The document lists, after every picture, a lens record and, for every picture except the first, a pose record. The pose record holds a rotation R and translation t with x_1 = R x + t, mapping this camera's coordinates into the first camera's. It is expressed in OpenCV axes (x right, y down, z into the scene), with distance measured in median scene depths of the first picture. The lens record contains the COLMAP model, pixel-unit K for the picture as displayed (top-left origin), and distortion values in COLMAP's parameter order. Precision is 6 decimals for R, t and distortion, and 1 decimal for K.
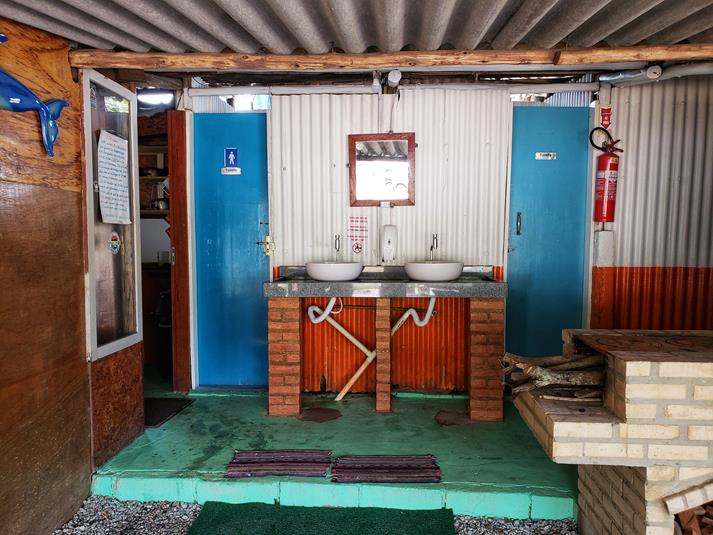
lens RADIAL K [[569.5, 0, 359.1], [0, 569.5, 270.1], [0, 0, 1]] dist [0.007433, 0.018309]
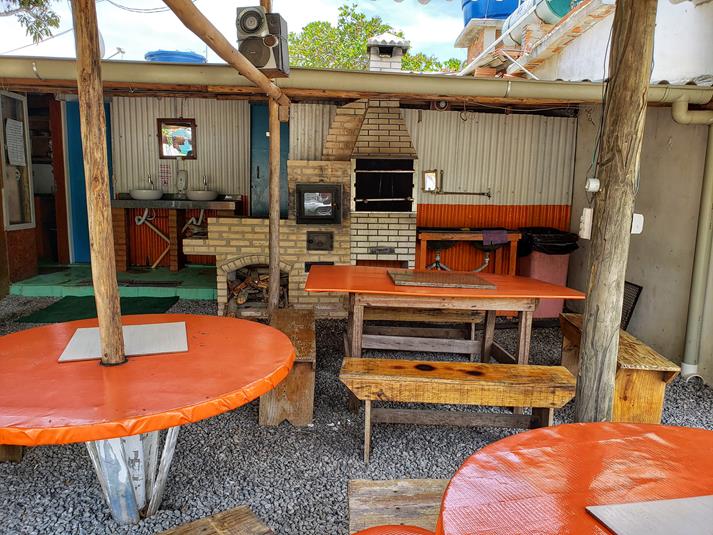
lens RADIAL K [[569.5, 0, 352.1], [0, 569.5, 268.0], [0, 0, 1]] dist [0.007433, 0.018309]
pose [[0.994576, 0.003164, 0.103962, 0.479631], [-0.011201, 0.996982, 0.076818, 0.099067], [-0.103405, -0.077566, 0.991610, -1.023771]]
